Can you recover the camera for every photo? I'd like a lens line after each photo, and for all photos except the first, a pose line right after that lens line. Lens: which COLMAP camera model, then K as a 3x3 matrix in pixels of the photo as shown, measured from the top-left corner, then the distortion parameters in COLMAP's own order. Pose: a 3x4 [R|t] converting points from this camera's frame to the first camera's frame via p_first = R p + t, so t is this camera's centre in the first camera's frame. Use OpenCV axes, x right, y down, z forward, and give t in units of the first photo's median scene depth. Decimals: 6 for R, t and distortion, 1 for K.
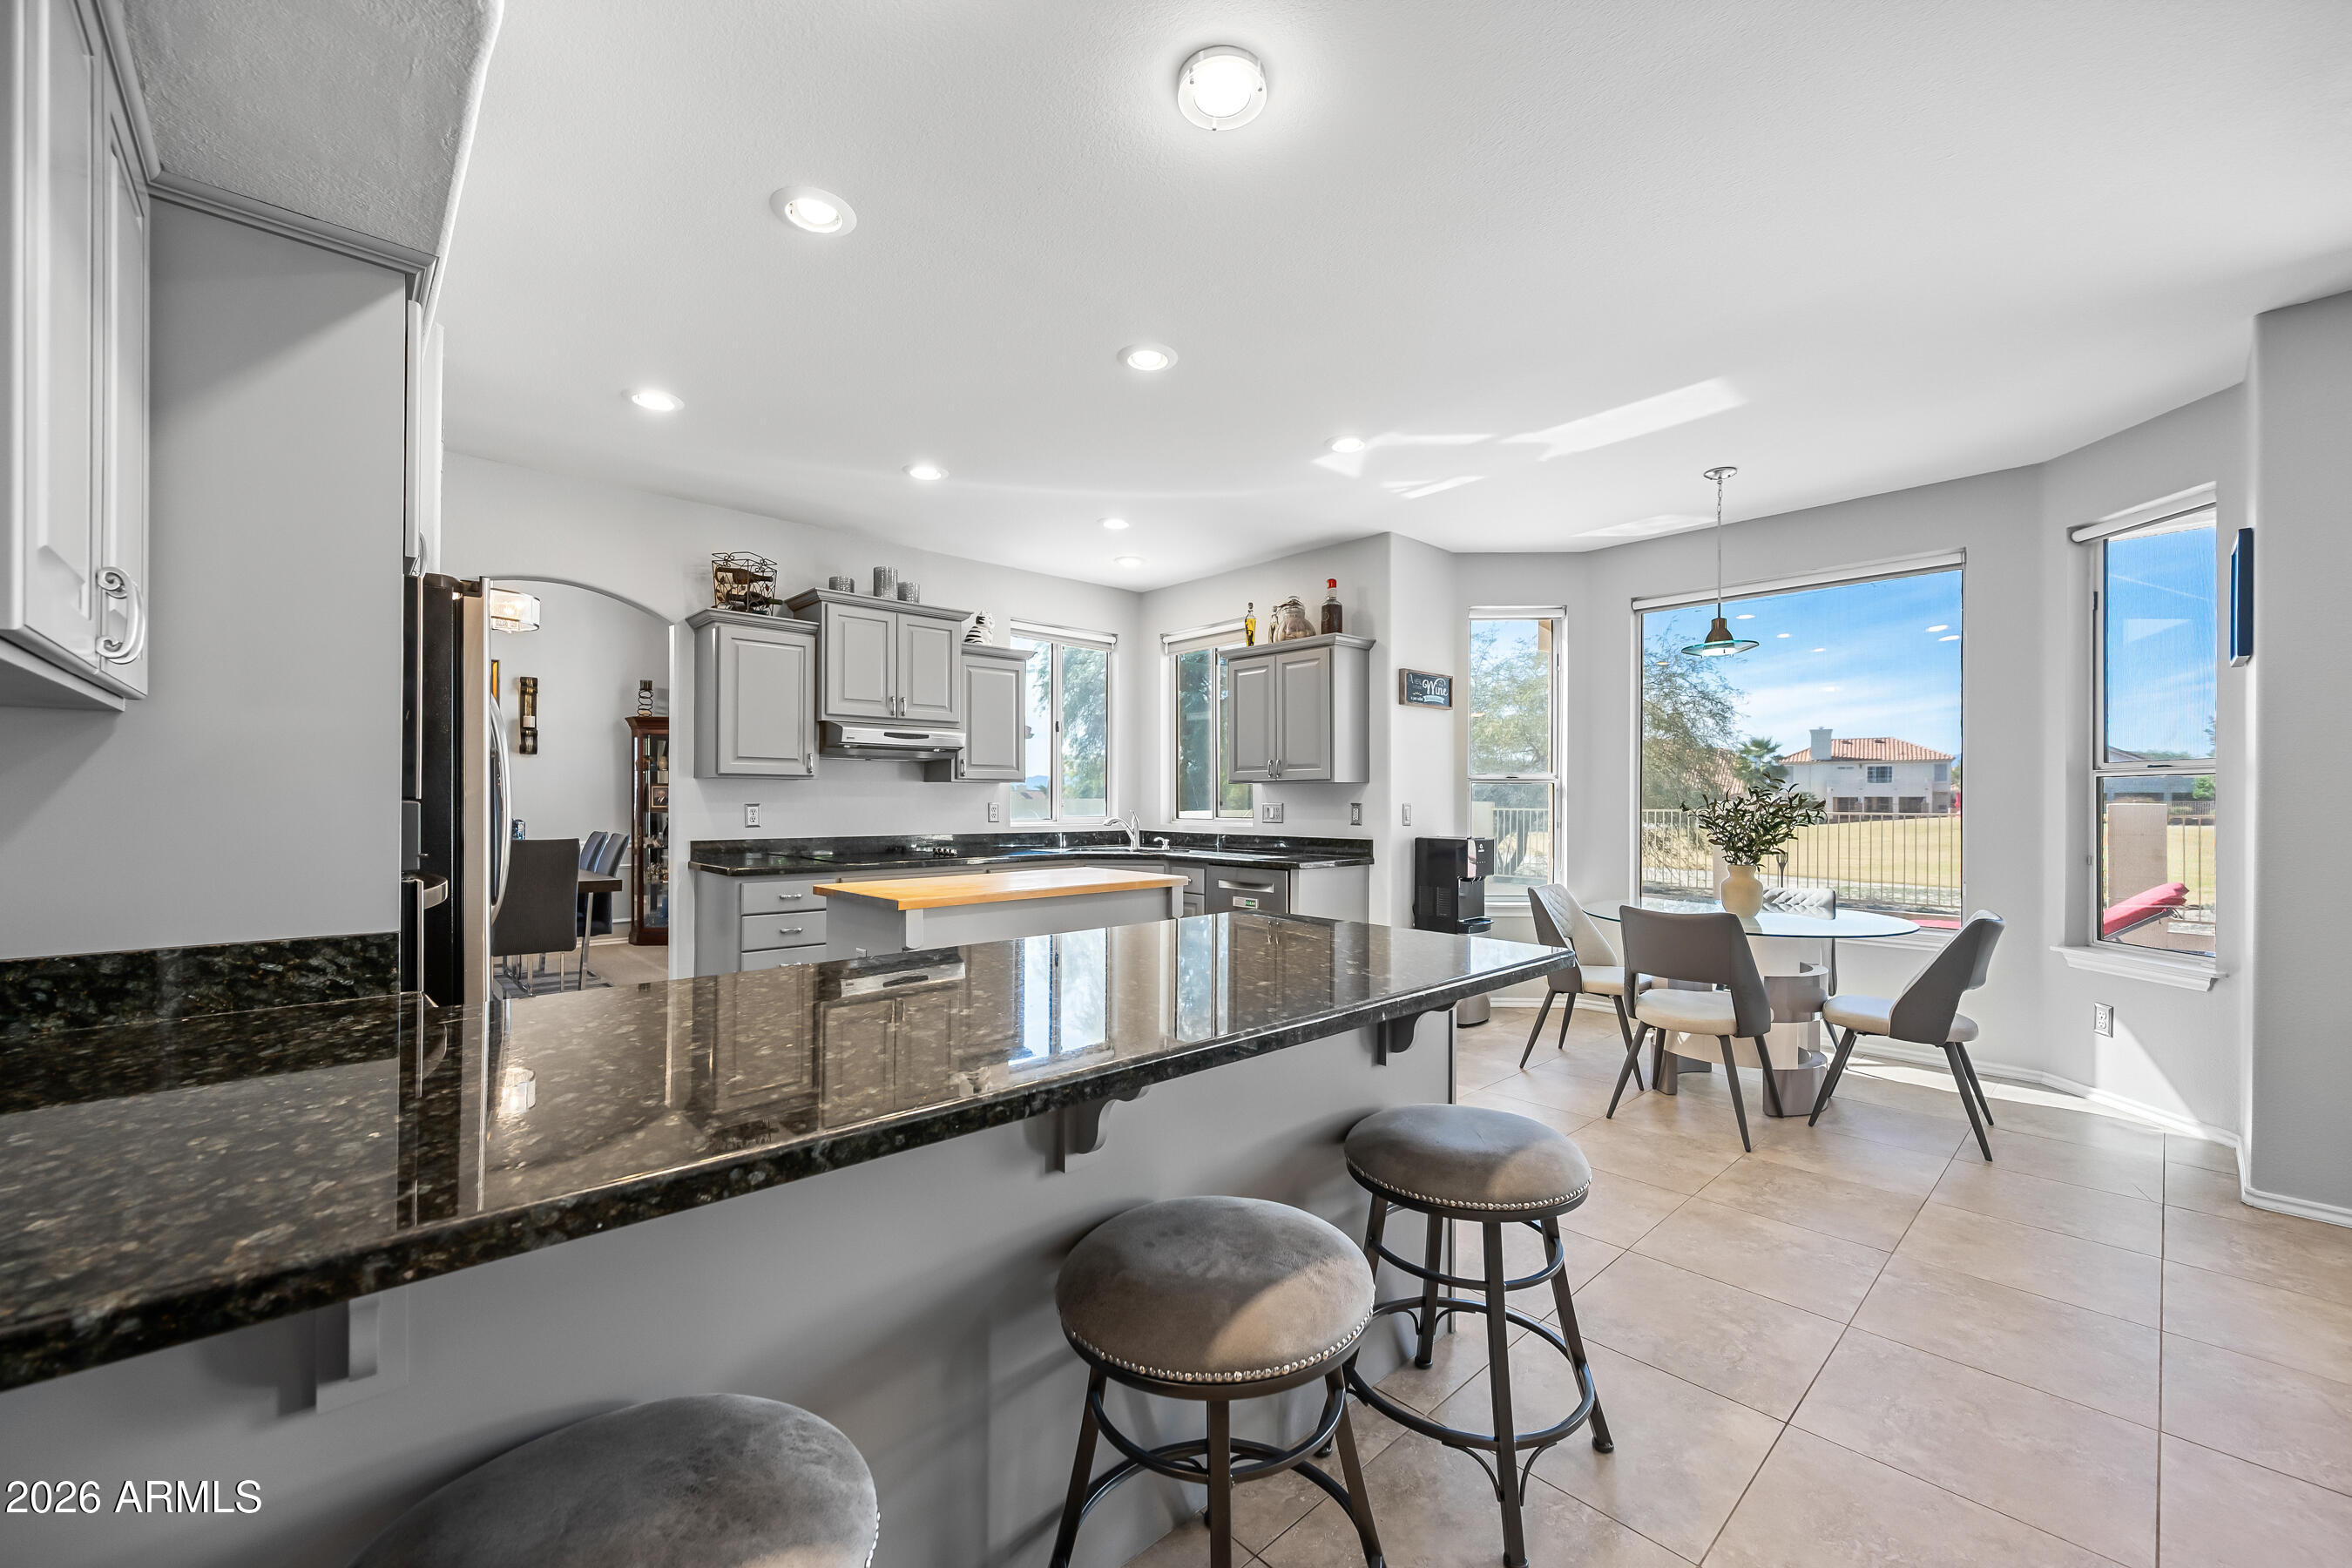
lens RADIAL K [[926.5, 0, 1182.1], [0, 926.5, 797.1], [0, 0, 1]] dist [0.001093, 0.000396]
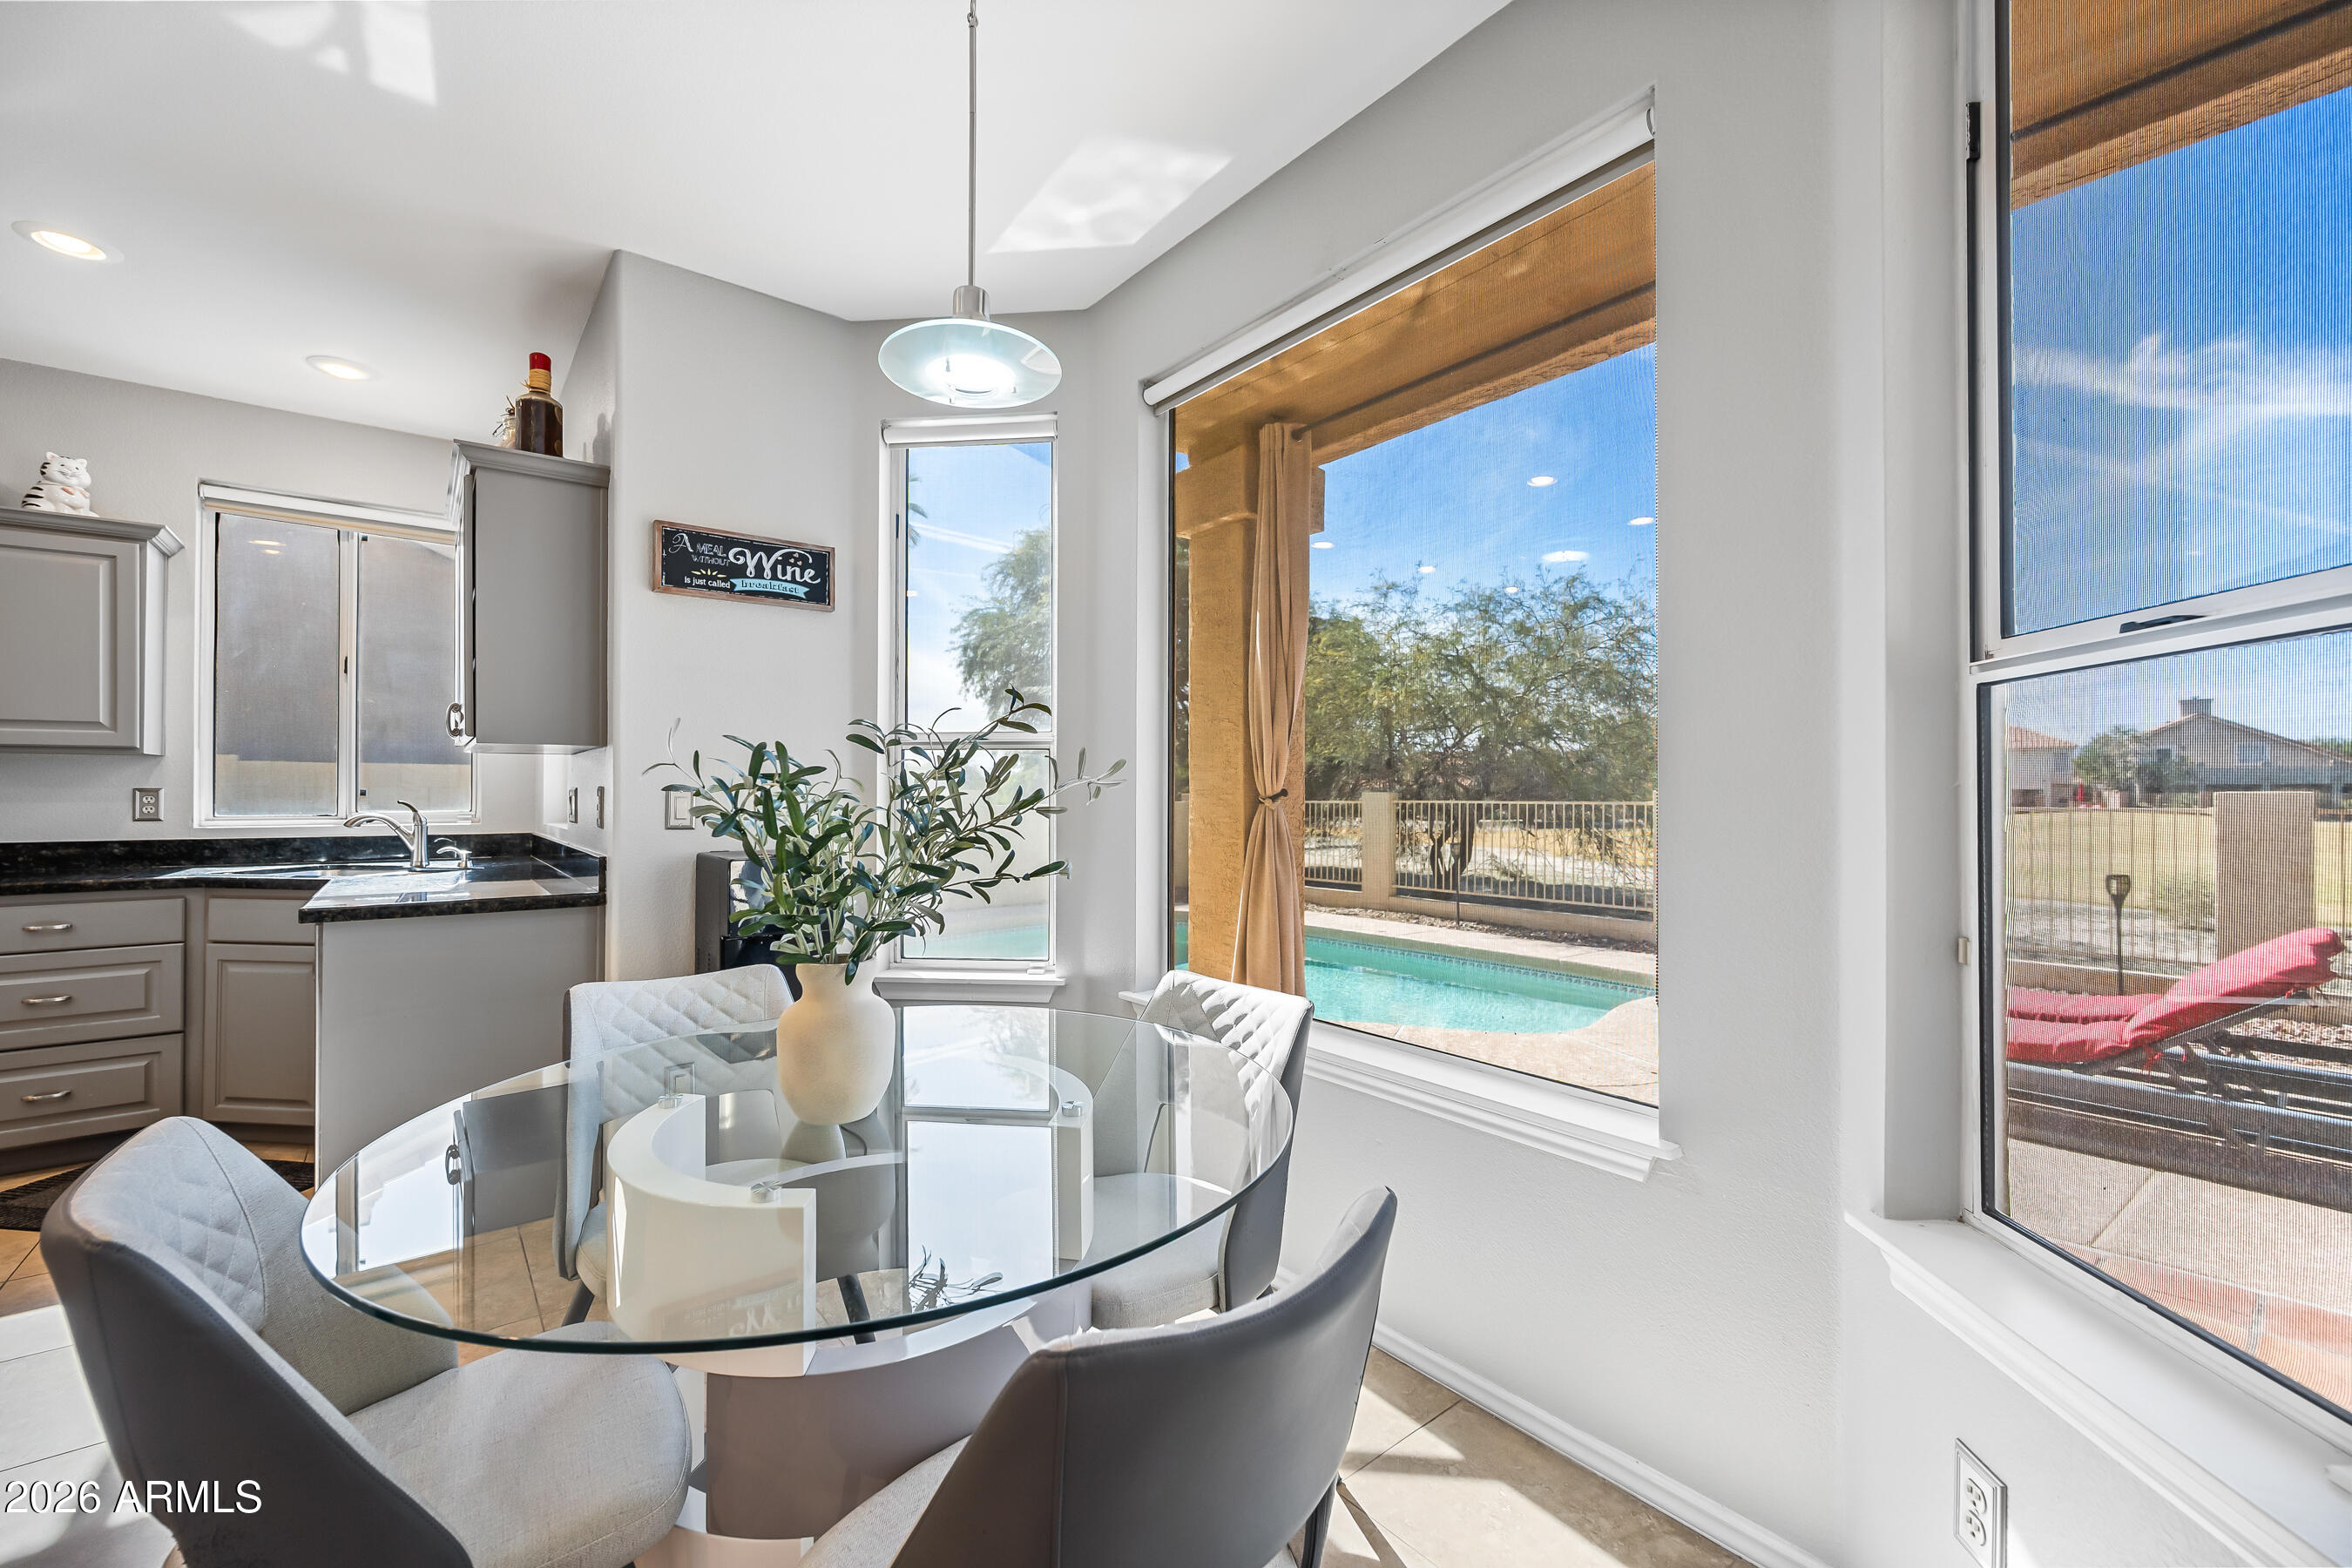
lens RADIAL K [[952.1, 0, 1176.0], [0, 952.1, 784.0], [0, 0, 1]] dist [0.000499, 0.000021]
pose [[0.997530, -0.002739, -0.070195, 0.540618], [0.002146, 0.999961, -0.008519, 0.010242], [0.070215, 0.008347, 0.997497, 0.484293]]
